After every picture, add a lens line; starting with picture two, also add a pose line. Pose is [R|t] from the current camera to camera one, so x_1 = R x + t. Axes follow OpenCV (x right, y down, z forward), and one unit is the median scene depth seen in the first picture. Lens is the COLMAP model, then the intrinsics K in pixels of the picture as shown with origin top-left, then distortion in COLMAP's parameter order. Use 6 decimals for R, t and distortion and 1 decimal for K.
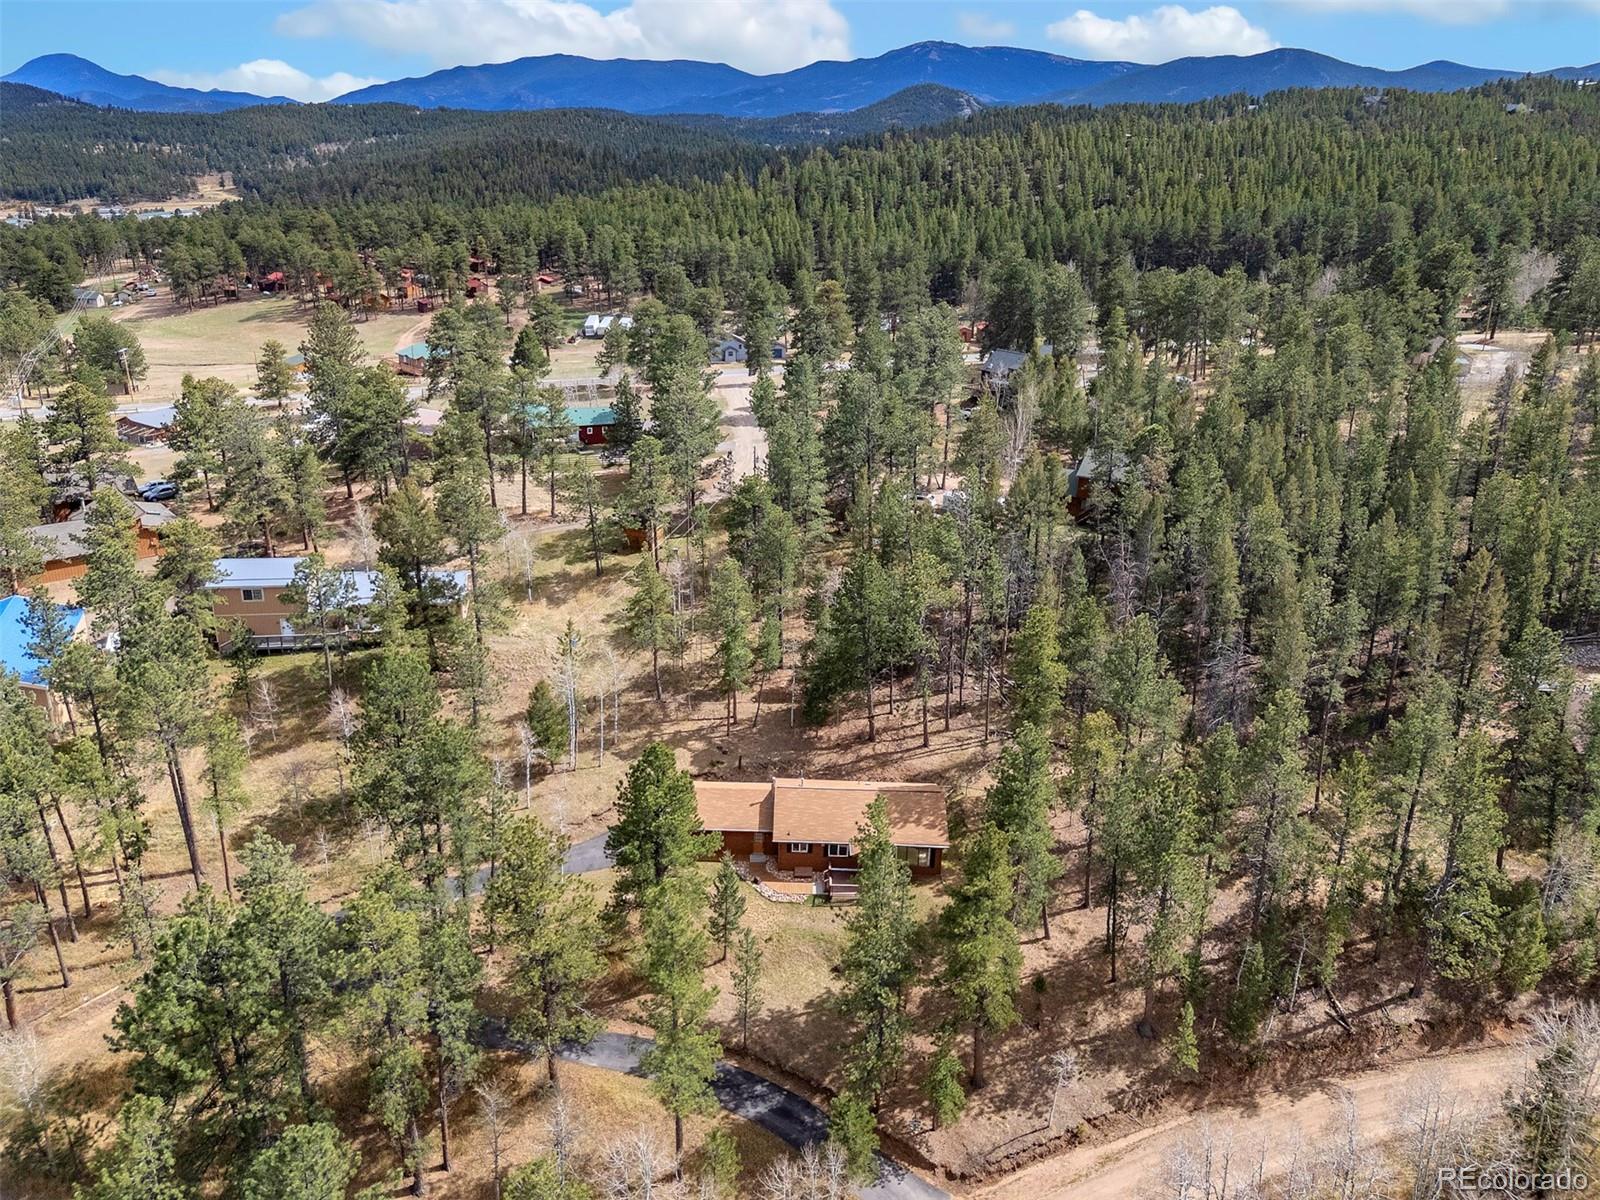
lens RADIAL K [[1185.6, 0, 800.0], [0, 1185.6, 600.0], [0, 0, 1]] dist [0.041809, -0.037045]
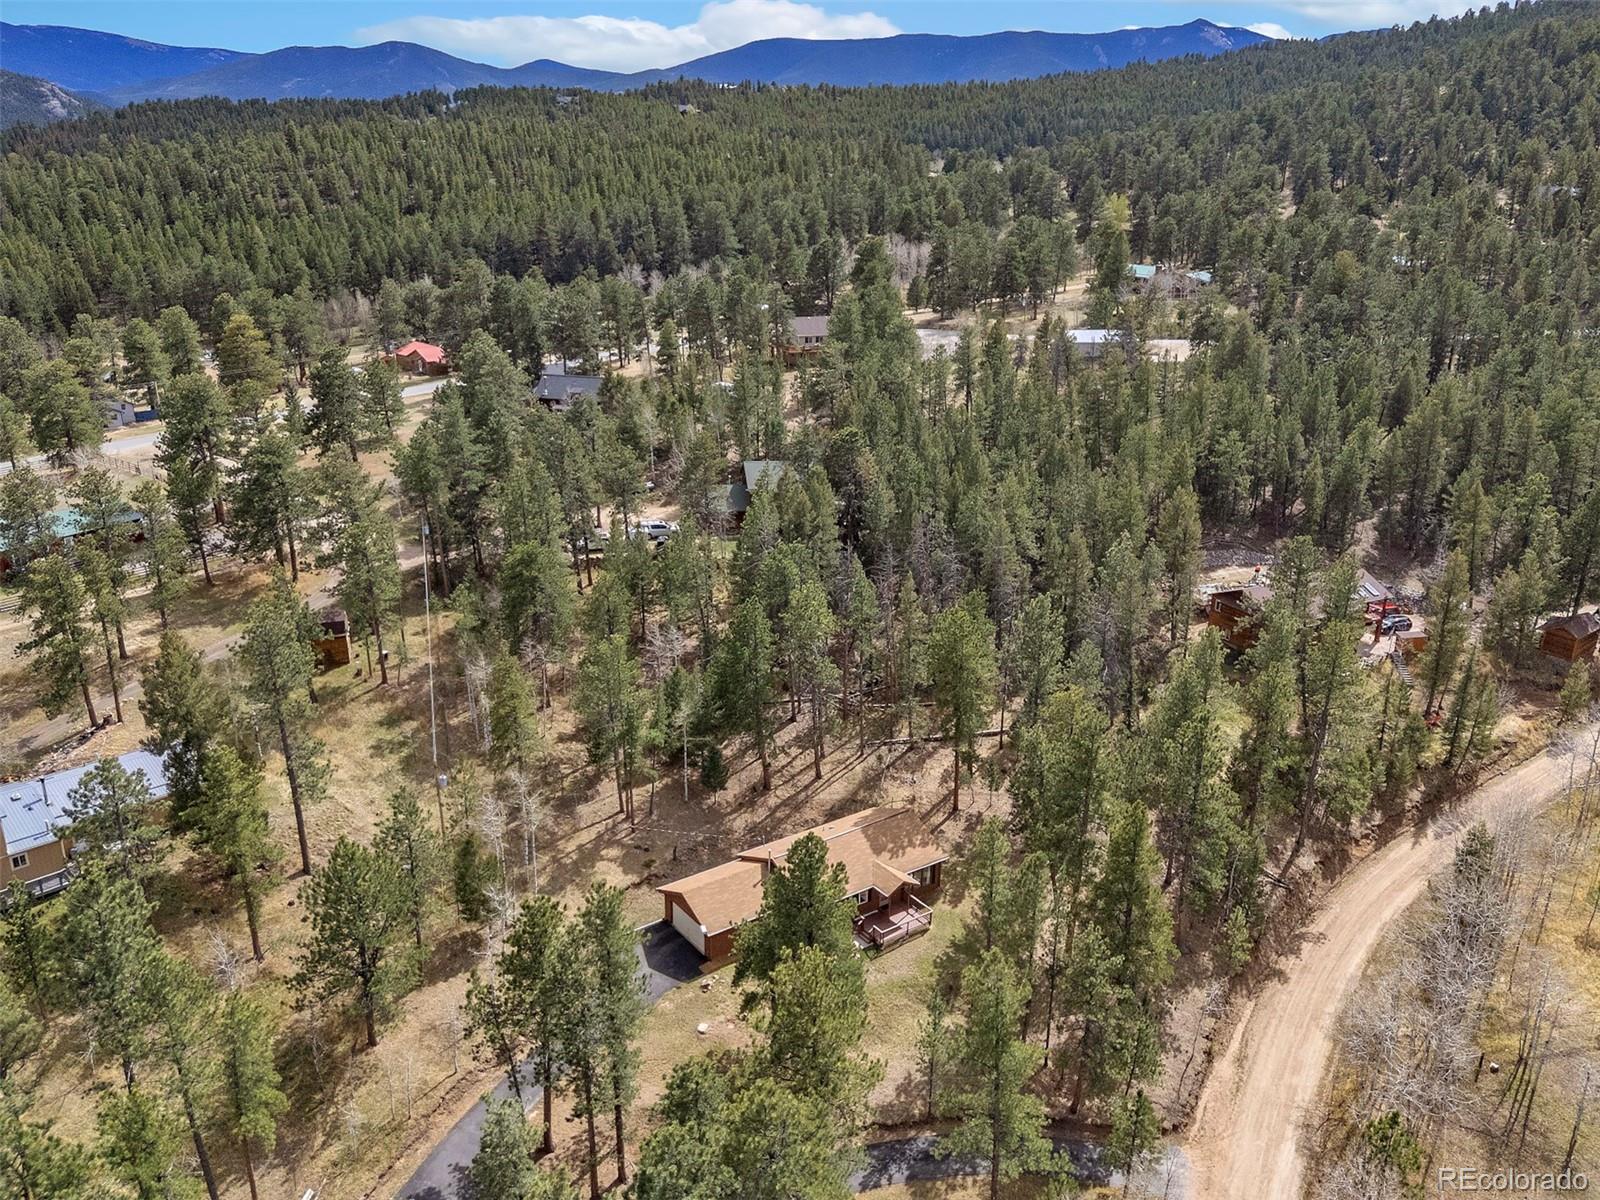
lens RADIAL K [[1263.0, 0, 800.0], [0, 1263.0, 600.0], [0, 0, 1]] dist [0.007979, -0.000160]
pose [[0.813300, -0.209081, 0.542980, -0.481797], [0.218573, 0.974644, 0.047909, -0.079572], [-0.539229, 0.079716, 0.838378, 0.138824]]
